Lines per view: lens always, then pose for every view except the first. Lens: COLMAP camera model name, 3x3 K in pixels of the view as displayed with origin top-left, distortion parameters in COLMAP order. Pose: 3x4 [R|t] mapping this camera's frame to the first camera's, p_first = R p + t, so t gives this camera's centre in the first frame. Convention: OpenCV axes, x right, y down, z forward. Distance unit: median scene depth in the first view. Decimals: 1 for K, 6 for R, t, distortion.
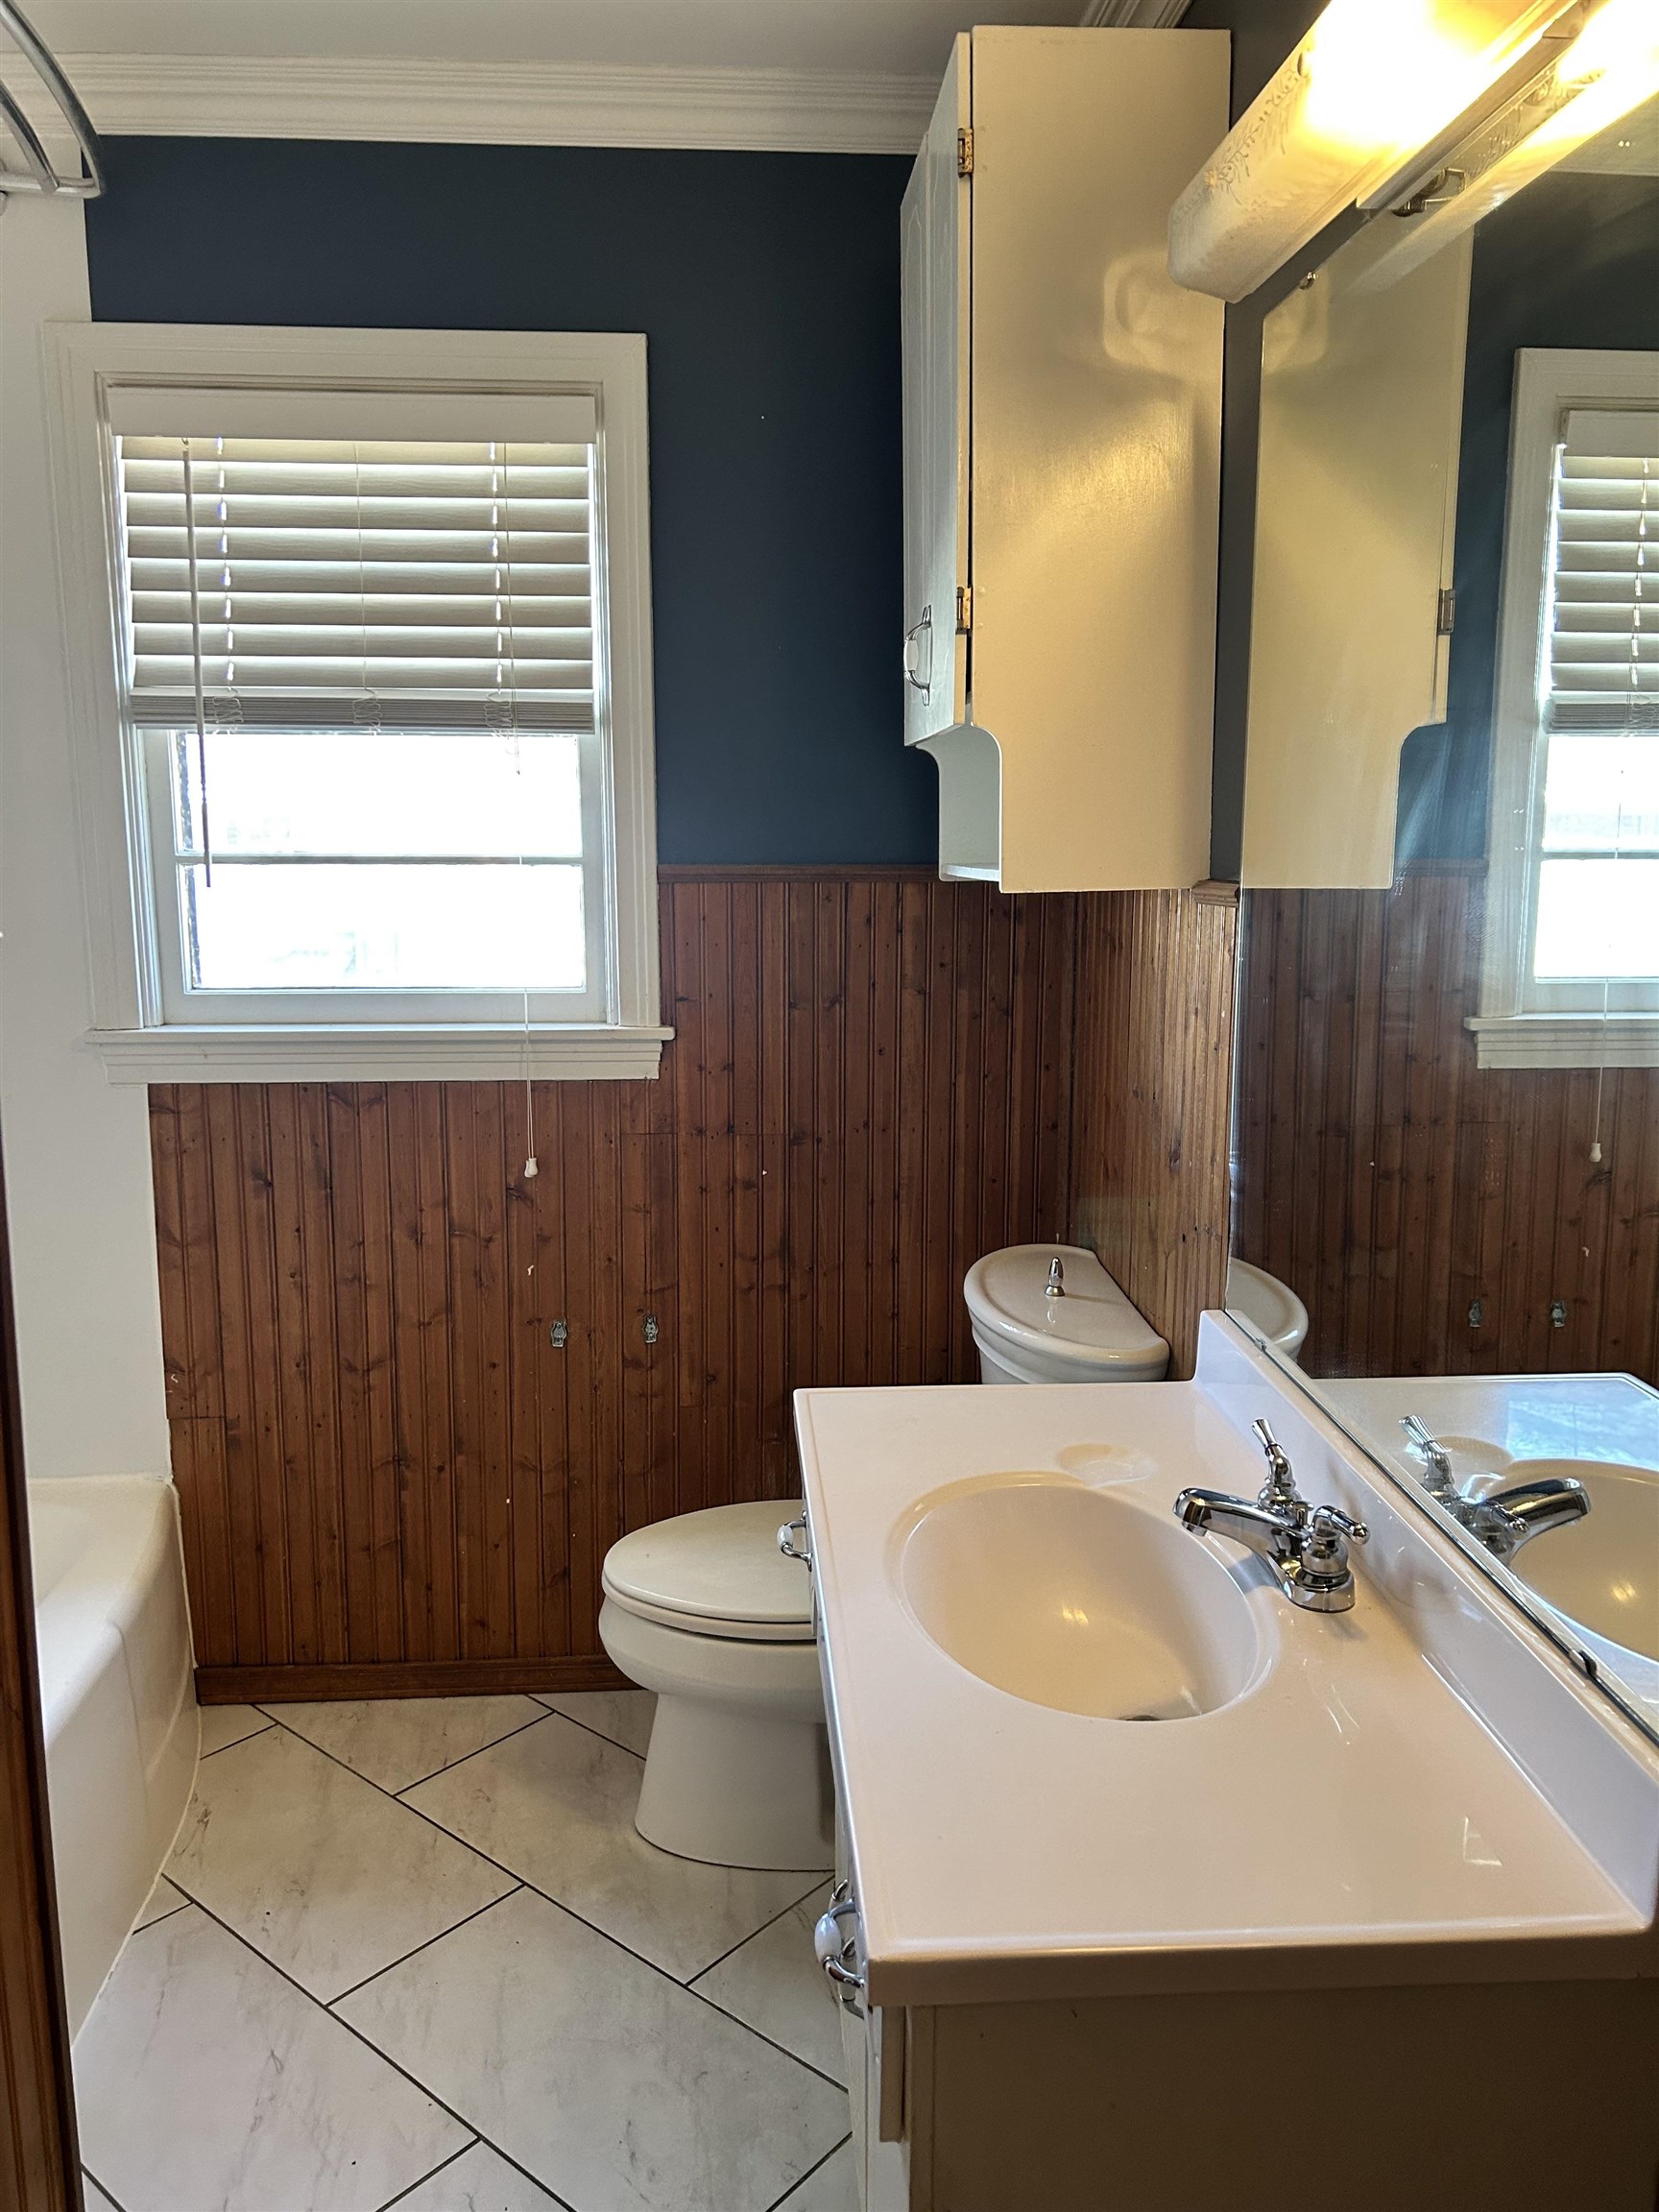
lens RADIAL K [[1670.5, 0, 824.0], [0, 1670.5, 1088.1], [0, 0, 1]] dist [0.050324, -0.056178]
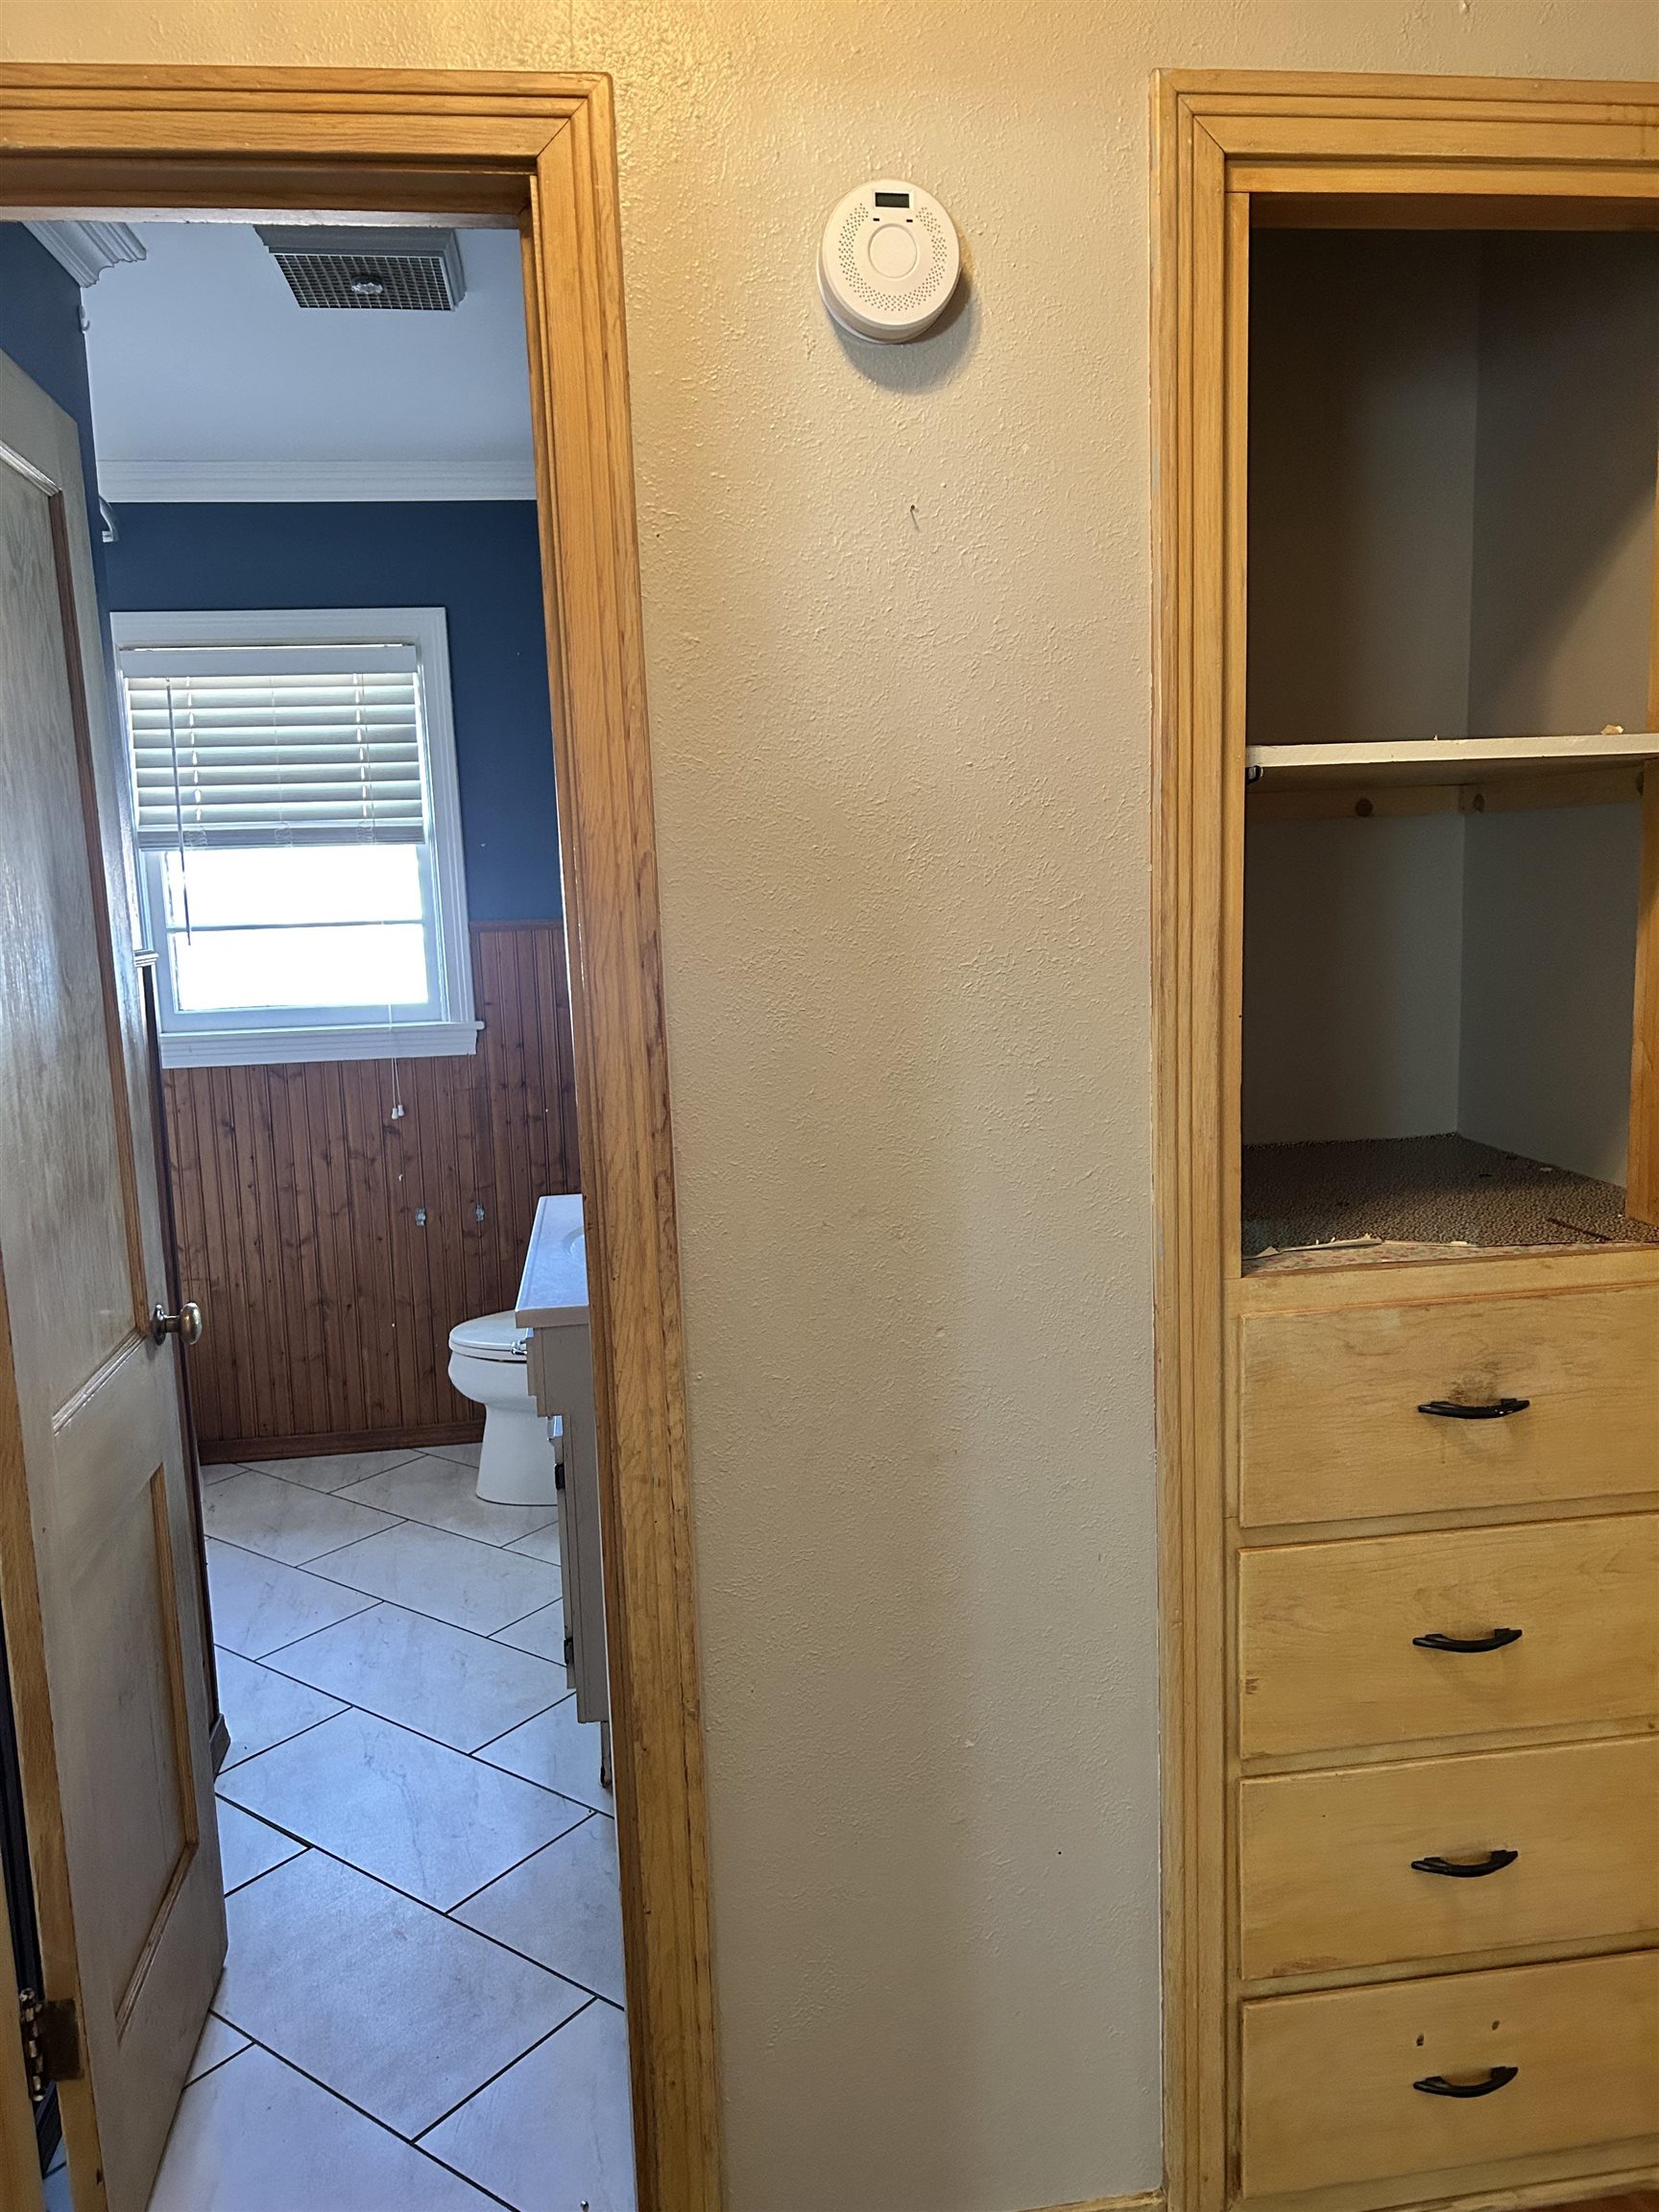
lens RADIAL K [[1670.5, 0, 838.1], [0, 1670.5, 1116.6], [0, 0, 1]] dist [0.050324, -0.056178]
pose [[0.996628, -0.047741, 0.066741, 0.140654], [0.049940, 0.998250, -0.031671, 0.124882], [-0.065112, 0.034897, 0.997268, -0.643015]]
